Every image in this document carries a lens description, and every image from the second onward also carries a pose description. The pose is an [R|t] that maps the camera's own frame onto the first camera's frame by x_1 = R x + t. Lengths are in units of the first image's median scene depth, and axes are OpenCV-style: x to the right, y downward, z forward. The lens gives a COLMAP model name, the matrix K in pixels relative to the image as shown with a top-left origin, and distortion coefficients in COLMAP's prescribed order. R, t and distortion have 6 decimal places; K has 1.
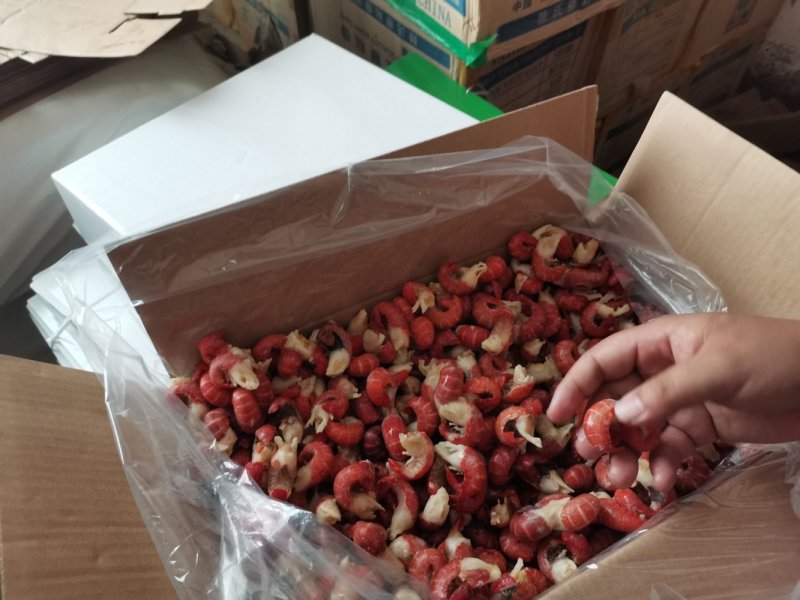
lens RADIAL K [[569.1, 0, 404.4], [0, 569.1, 312.3], [0, 0, 1]] dist [0.057573, -0.000873]
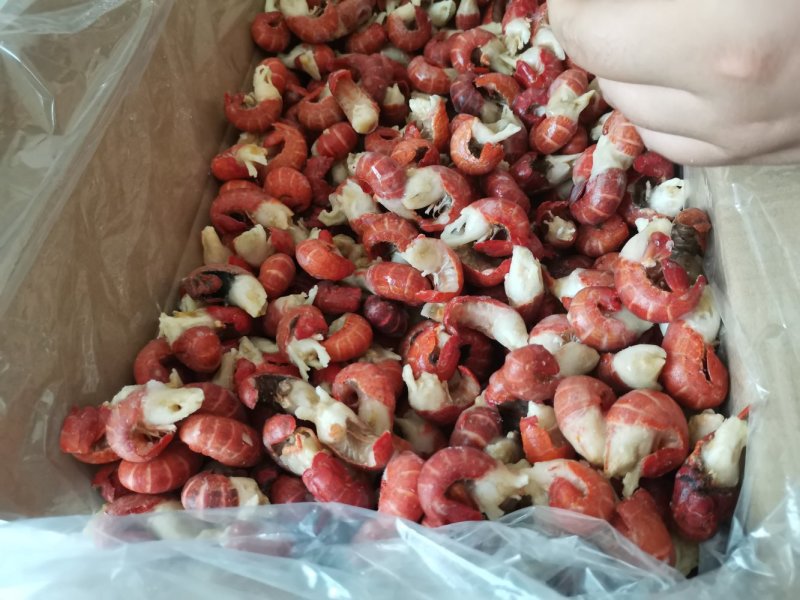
lens RADIAL K [[580.3, 0, 400.0], [0, 580.3, 300.0], [0, 0, 1]] dist [0.072027, -0.103388]
pose [[0.557990, -0.775822, 0.294529, -0.227301], [0.768651, 0.616961, 0.168922, 0.115263], [-0.312766, 0.132133, 0.940595, 0.352504]]
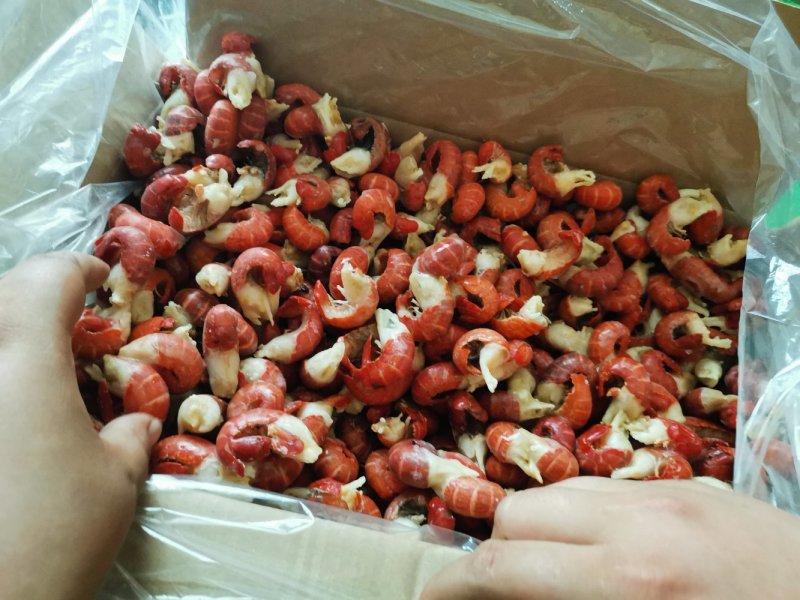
lens RADIAL K [[580.3, 0, 400.0], [0, 580.3, 300.0], [0, 0, 1]] dist [0.072027, -0.103388]
pose [[0.781396, 0.593758, -0.192021, 0.211153], [-0.580487, 0.804533, 0.125546, 0.107324], [0.229031, 0.013364, 0.973327, 0.242032]]
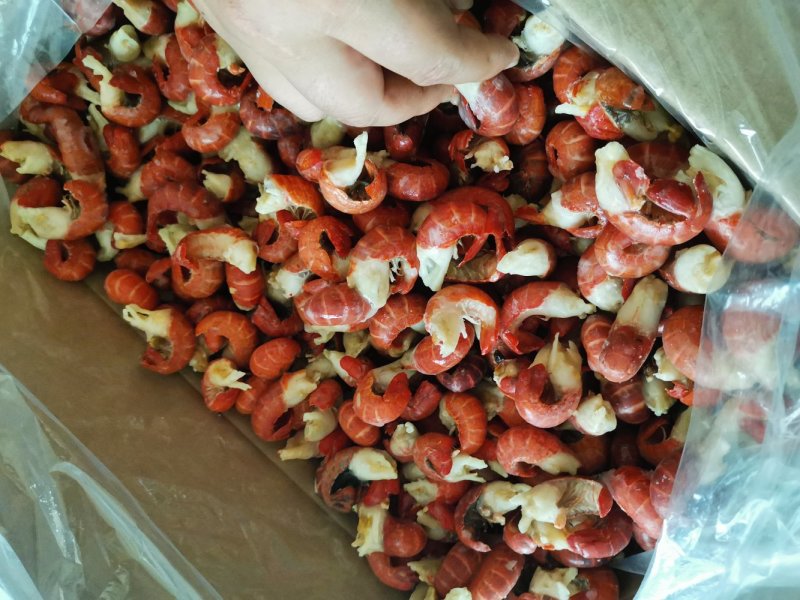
lens RADIAL K [[587.4, 0, 402.4], [0, 587.4, 300.6], [0, 0, 1]] dist [0.063791, -0.105554]
pose [[-0.387949, -0.907660, -0.160153, 0.156953], [0.888617, -0.414466, 0.196411, 0.067643], [-0.244652, -0.066117, 0.967354, 0.364343]]
